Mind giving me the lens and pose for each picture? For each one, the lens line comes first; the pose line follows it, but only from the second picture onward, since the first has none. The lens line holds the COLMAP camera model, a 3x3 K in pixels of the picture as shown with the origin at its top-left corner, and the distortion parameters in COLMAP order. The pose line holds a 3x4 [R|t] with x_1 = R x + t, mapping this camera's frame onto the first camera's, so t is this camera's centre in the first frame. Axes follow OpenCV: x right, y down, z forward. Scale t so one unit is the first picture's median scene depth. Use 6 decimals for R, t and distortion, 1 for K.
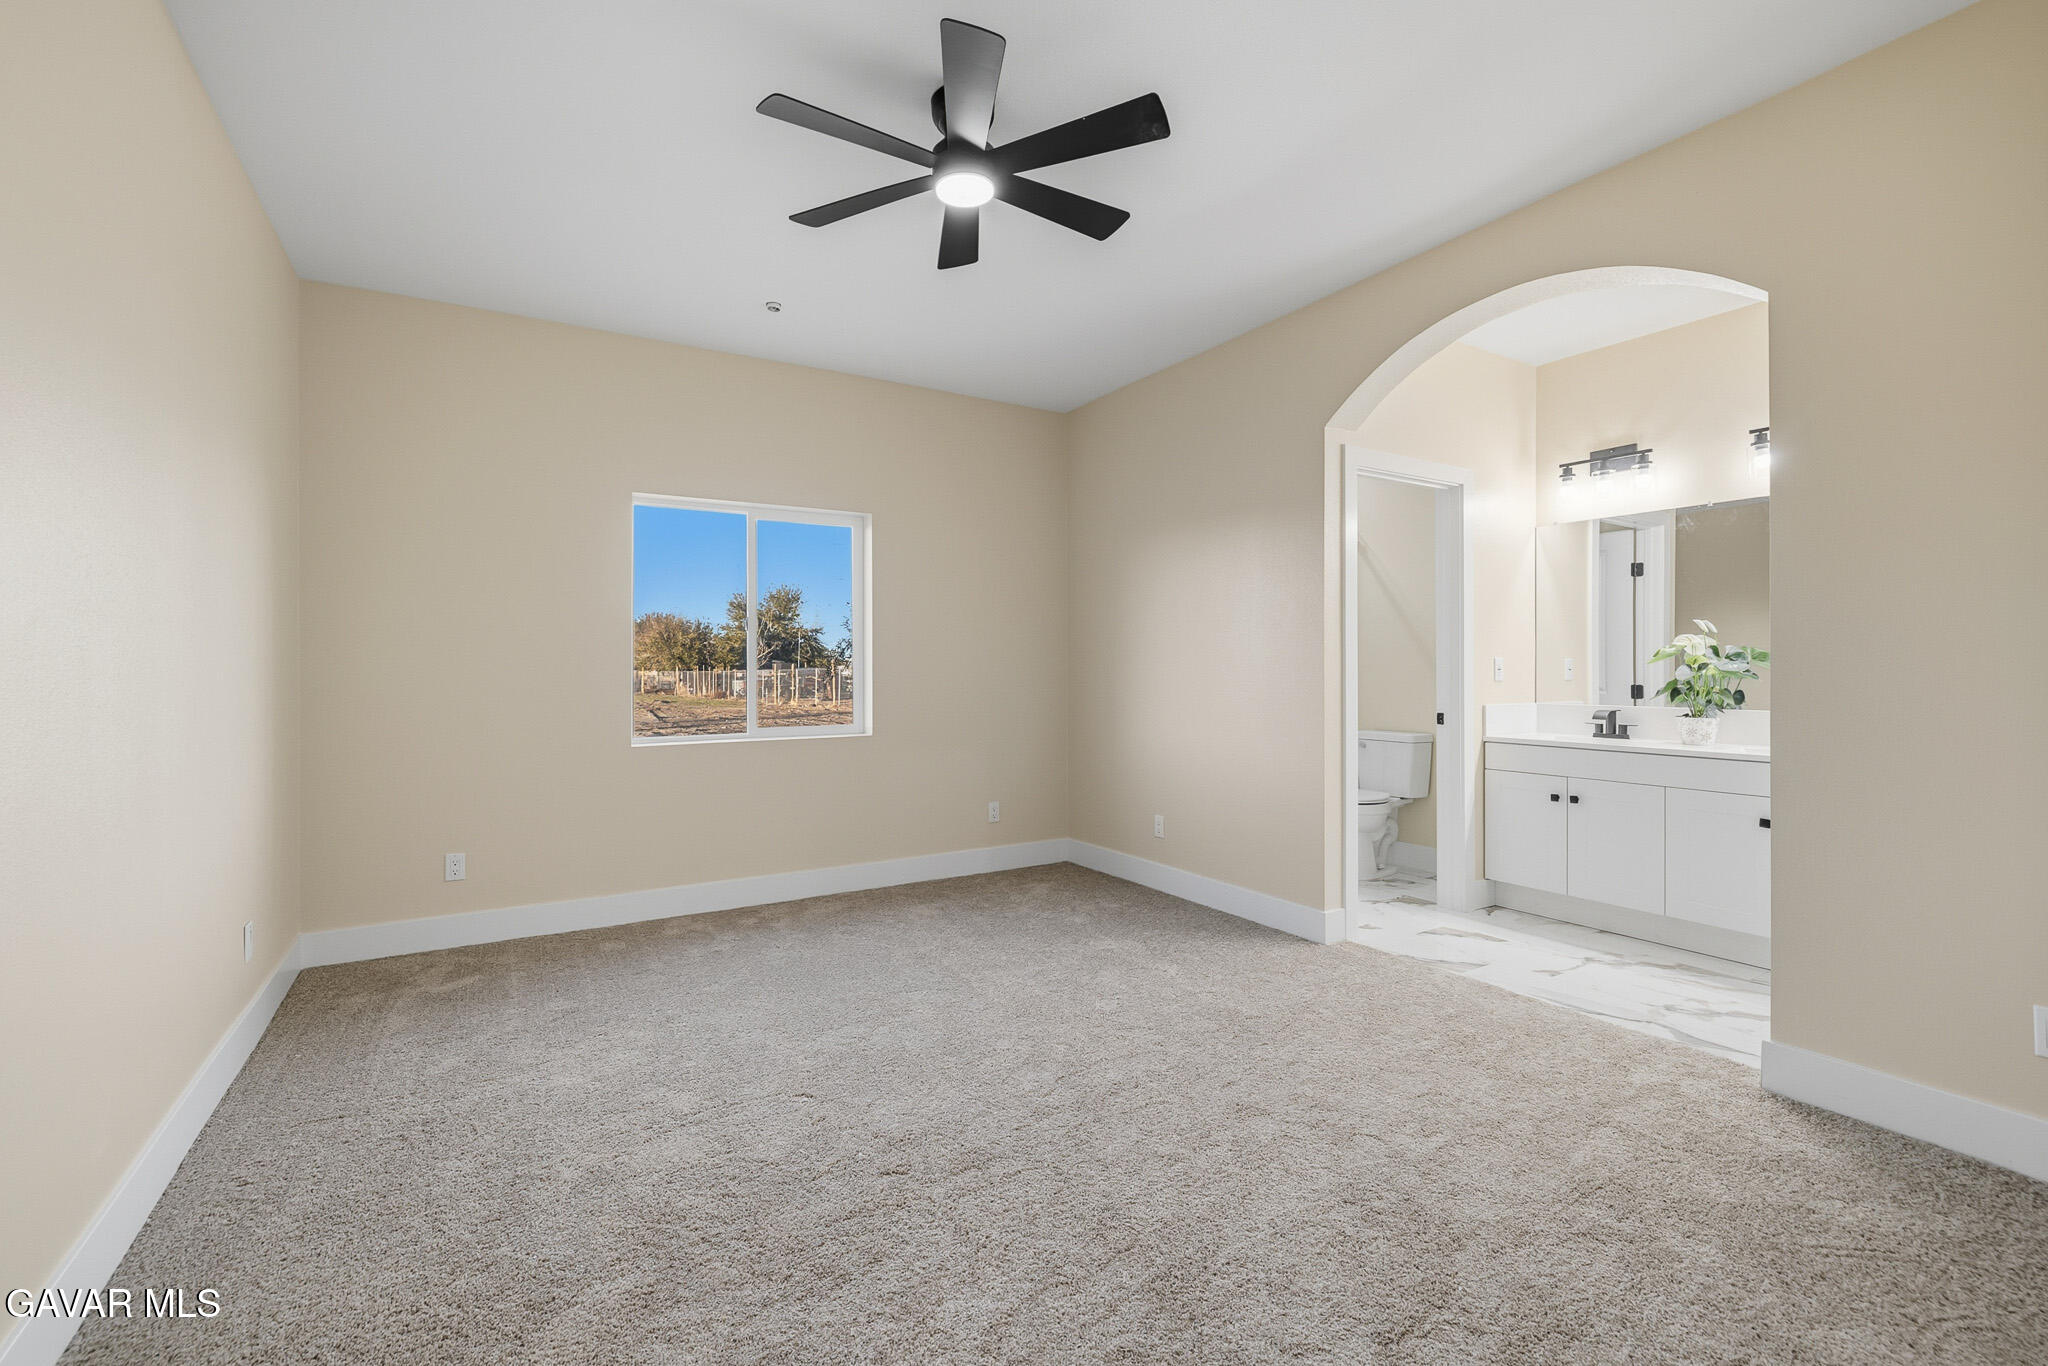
lens RADIAL K [[879.5, 0, 1021.0], [0, 879.5, 674.2], [0, 0, 1]] dist [0.003843, 0.000400]
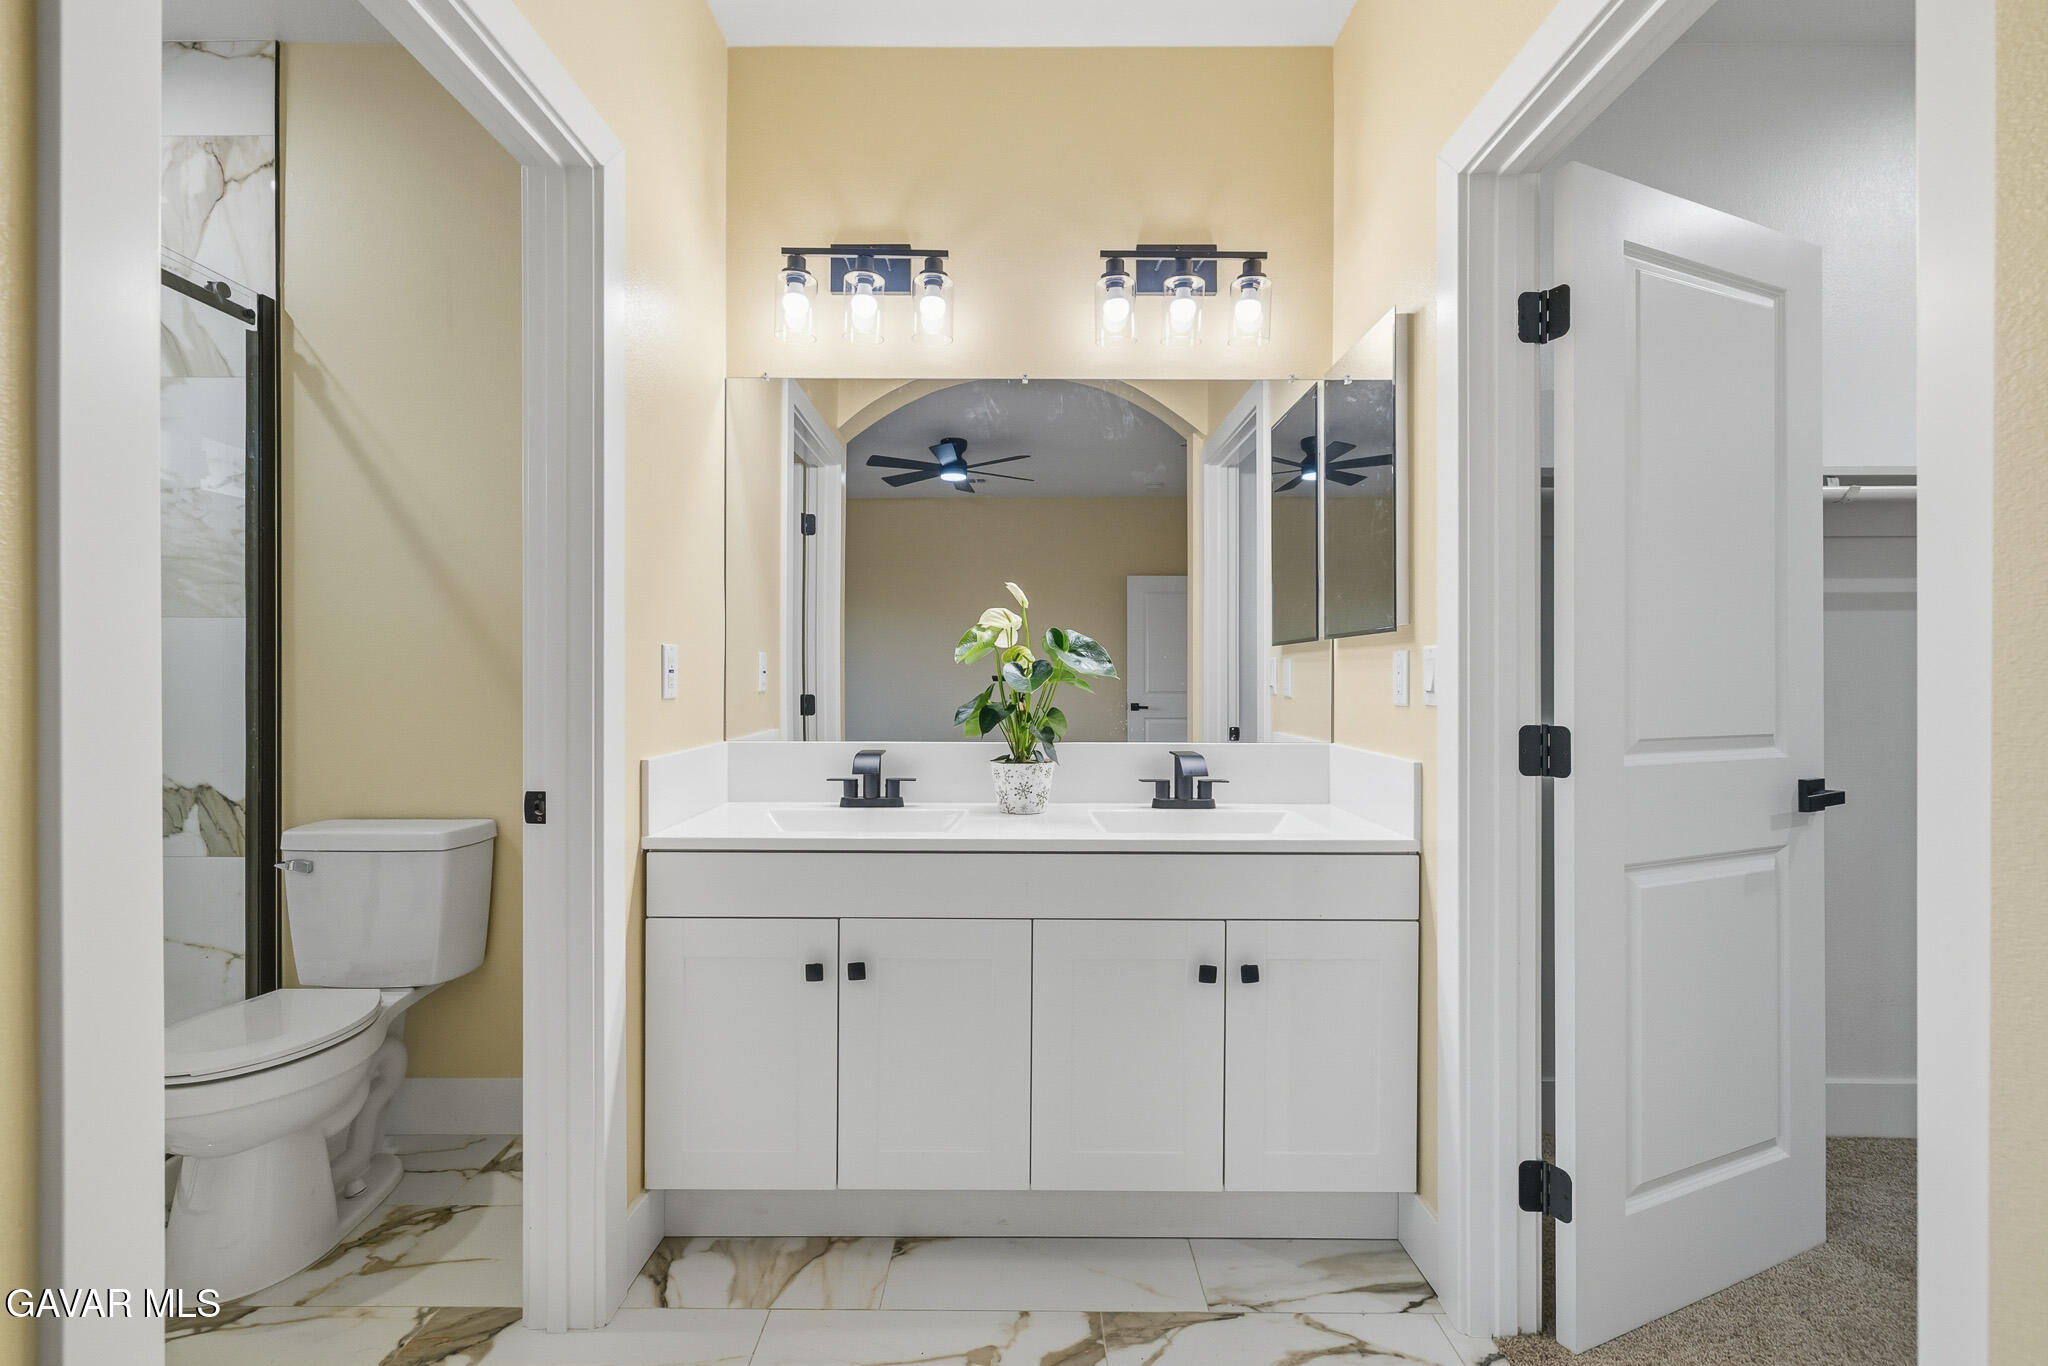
lens RADIAL K [[879.5, 0, 1023.1], [0, 879.5, 672.9], [0, 0, 1]] dist [0.003843, 0.000400]
pose [[0.534231, 0.002737, 0.845334, 0.279354], [0.001230, 0.999991, -0.004016, -0.002892], [-0.845338, 0.003185, 0.534223, 0.640636]]
